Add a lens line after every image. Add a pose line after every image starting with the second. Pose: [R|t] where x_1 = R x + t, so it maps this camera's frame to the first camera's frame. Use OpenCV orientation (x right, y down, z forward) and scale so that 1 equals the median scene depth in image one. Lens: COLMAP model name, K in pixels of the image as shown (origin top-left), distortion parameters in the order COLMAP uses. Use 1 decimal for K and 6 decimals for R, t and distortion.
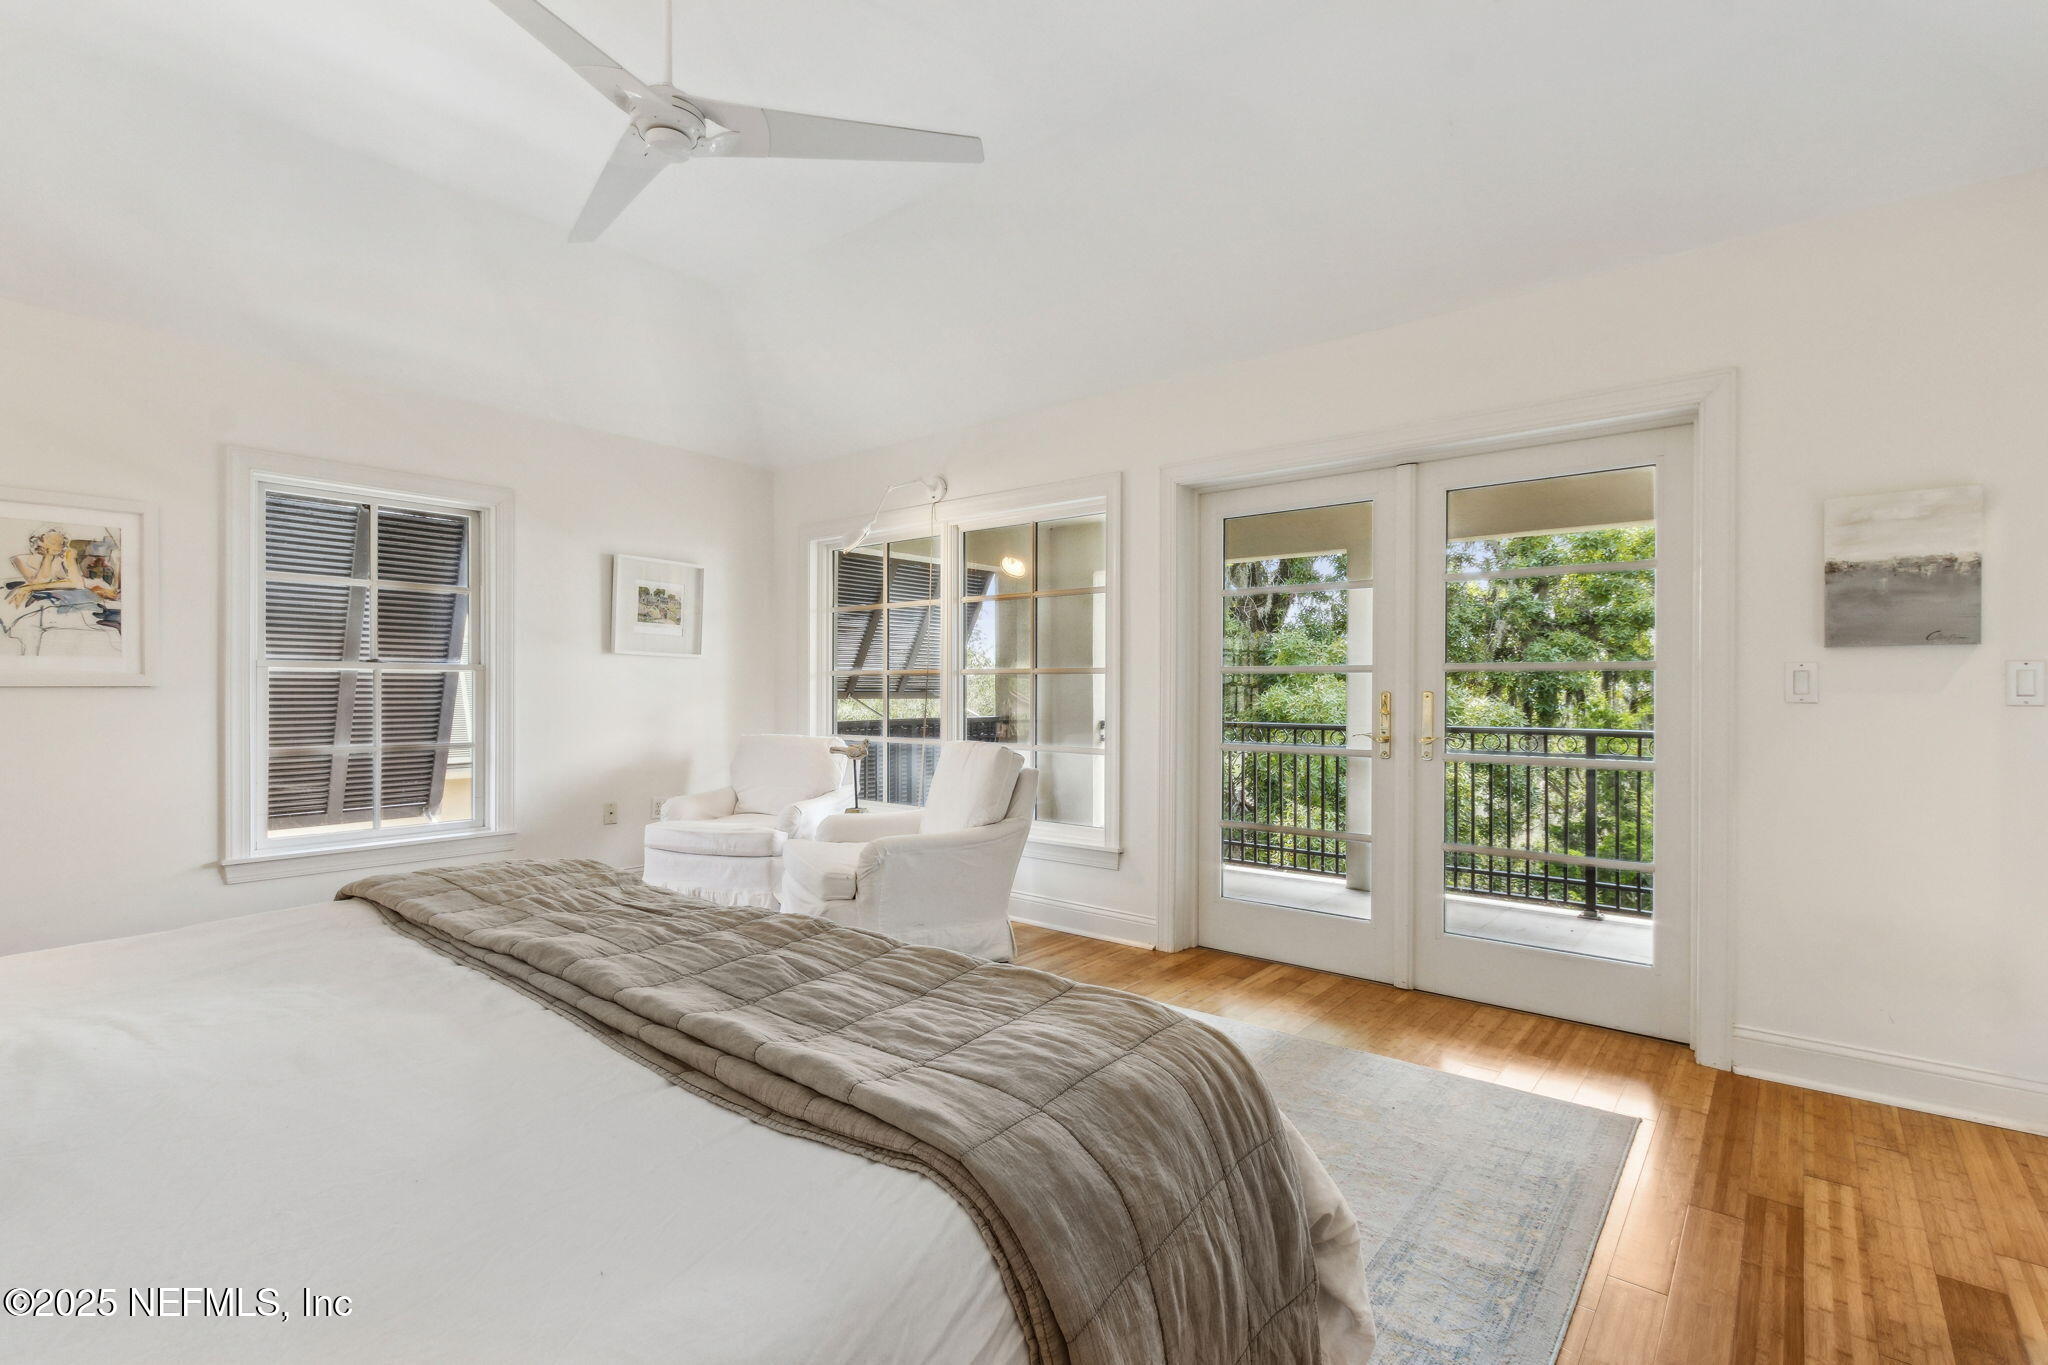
lens RADIAL K [[939.9, 0, 1023.9], [0, 939.9, 681.1], [0, 0, 1]] dist [0.004360, -0.000878]
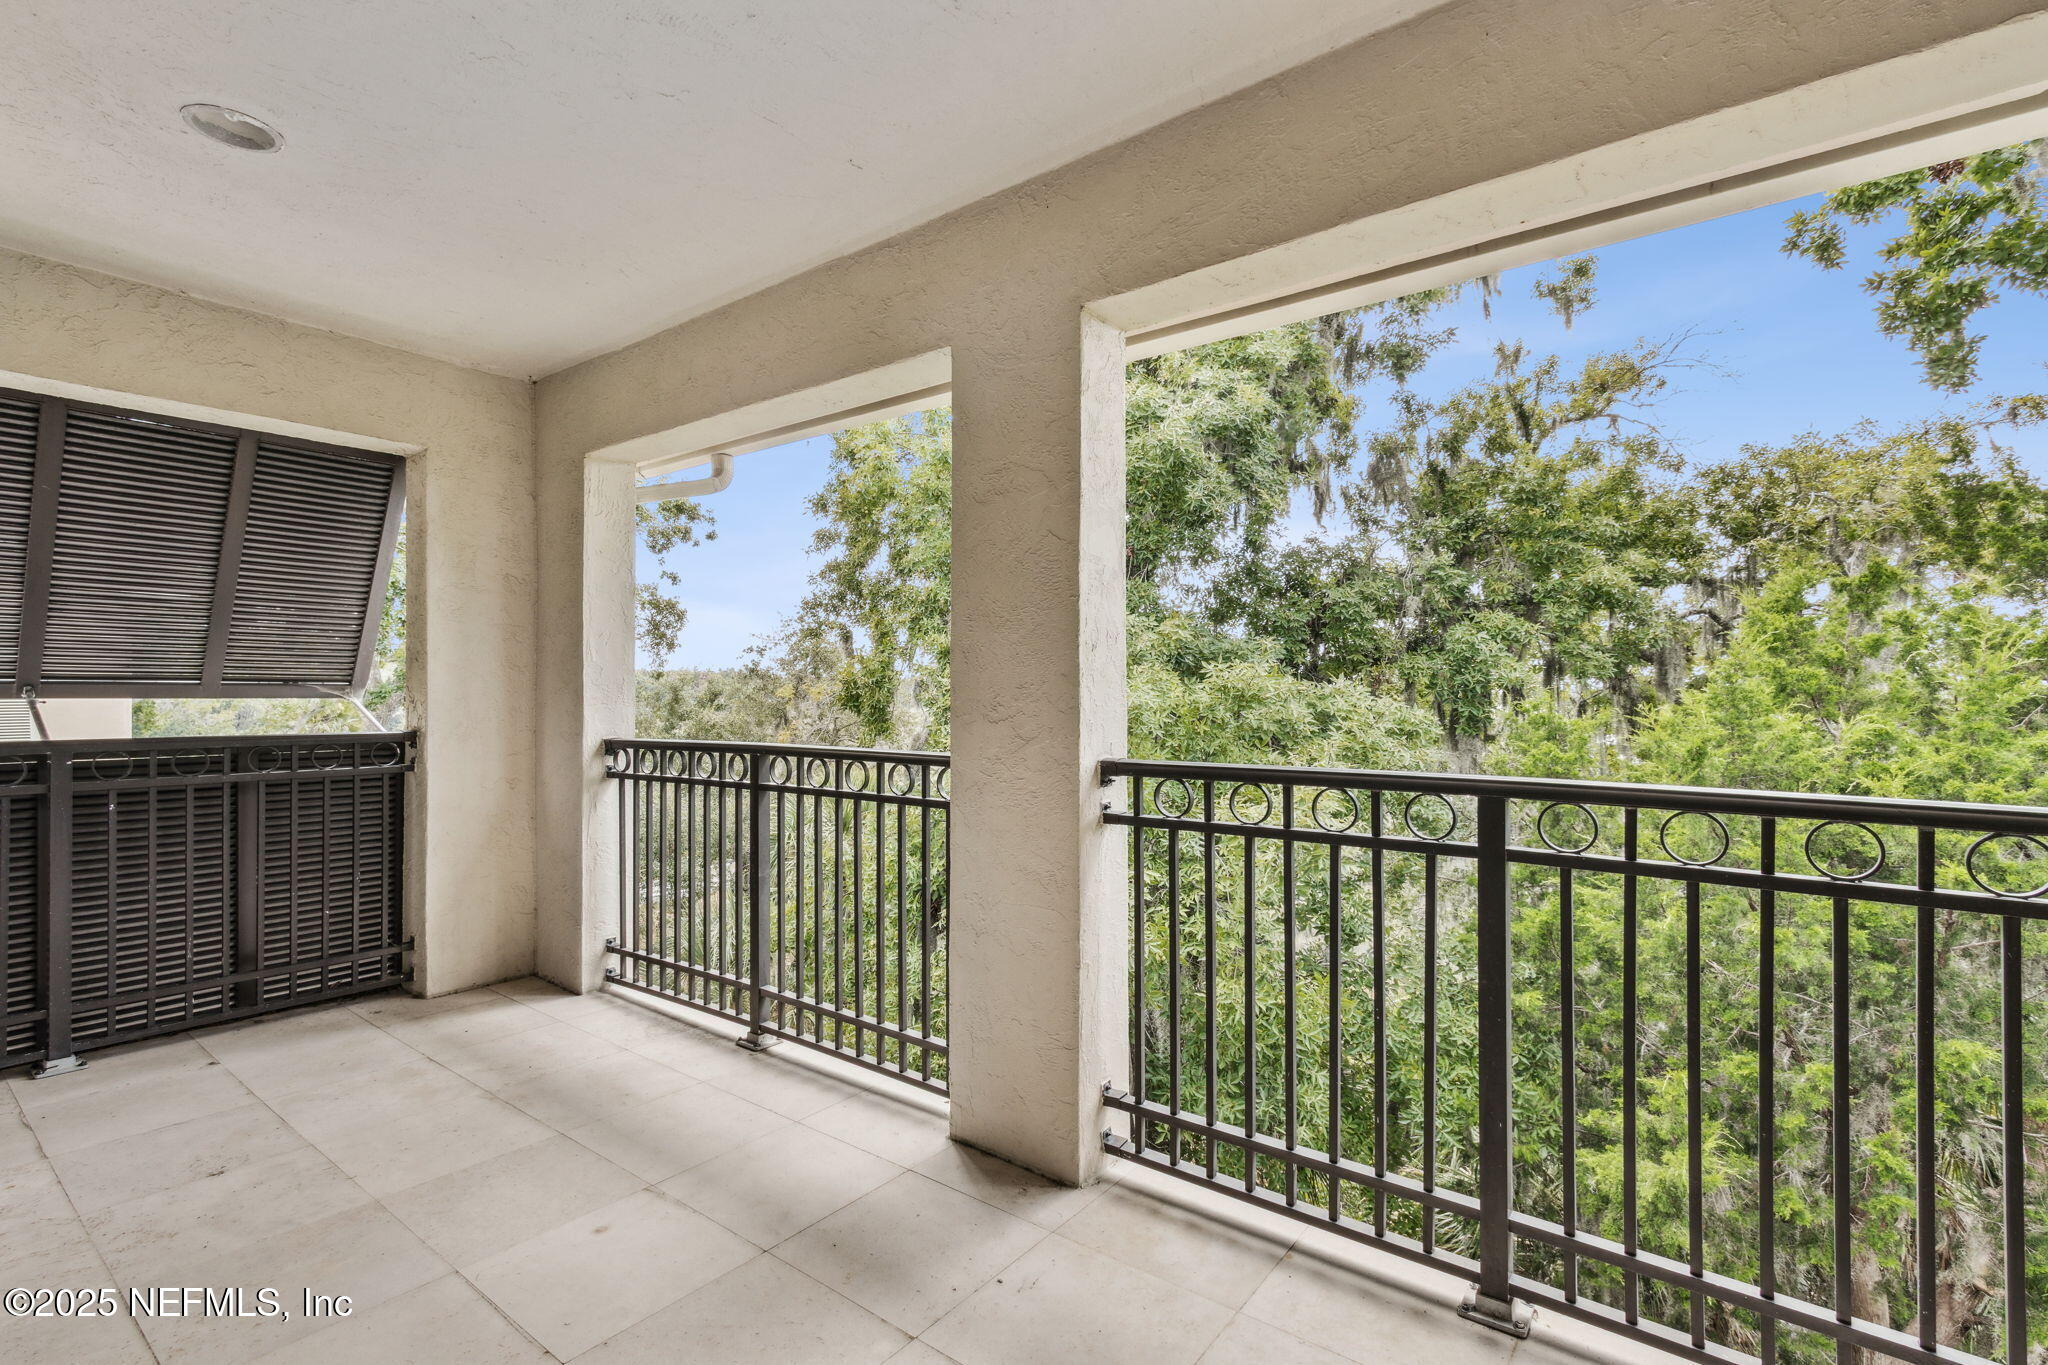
lens RADIAL K [[954.7, 0, 1025.2], [0, 954.7, 679.7], [0, 0, 1]] dist [0.009214, -0.003900]
pose [[0.998706, -0.010654, 0.049734, 0.153330], [0.010850, 0.999934, -0.003669, 0.001400], [-0.049691, 0.004204, 0.998756, 0.242156]]
